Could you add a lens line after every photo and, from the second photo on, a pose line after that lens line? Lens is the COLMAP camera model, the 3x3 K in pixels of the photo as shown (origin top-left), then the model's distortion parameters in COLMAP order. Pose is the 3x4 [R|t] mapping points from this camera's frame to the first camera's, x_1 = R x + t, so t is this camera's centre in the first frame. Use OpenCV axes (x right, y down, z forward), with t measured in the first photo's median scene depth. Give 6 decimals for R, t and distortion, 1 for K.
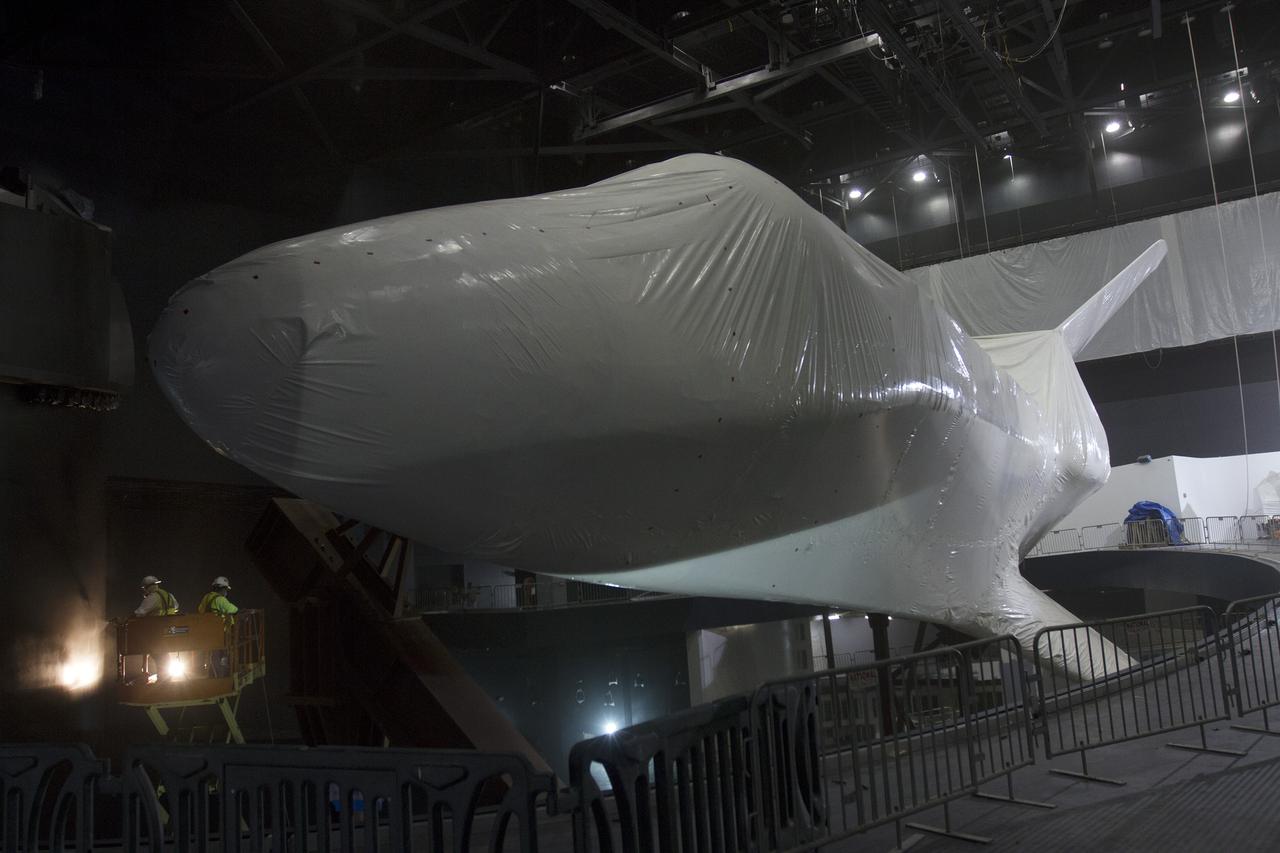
lens RADIAL K [[948.1, 0, 637.1], [0, 948.1, 420.9], [0, 0, 1]] dist [-0.071289, 0.044398]
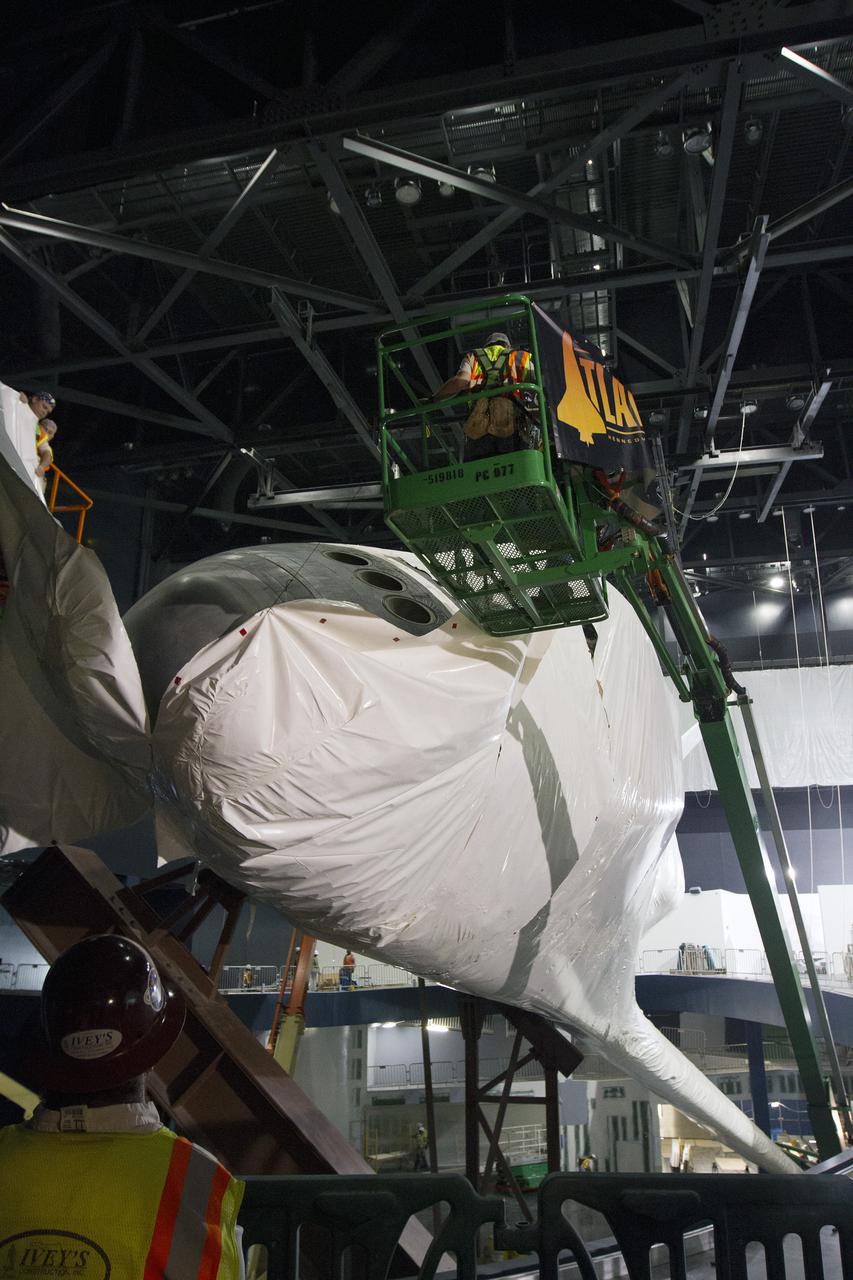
lens RADIAL K [[939.4, 0, 412.2], [0, 939.4, 654.8], [0, 0, 1]] dist [-0.079659, 0.067082]
pose [[0.949735, 0.162076, 0.267834, -0.118439], [-0.114352, 0.976036, -0.185143, 0.012970], [-0.291423, 0.145210, 0.945509, 0.039445]]
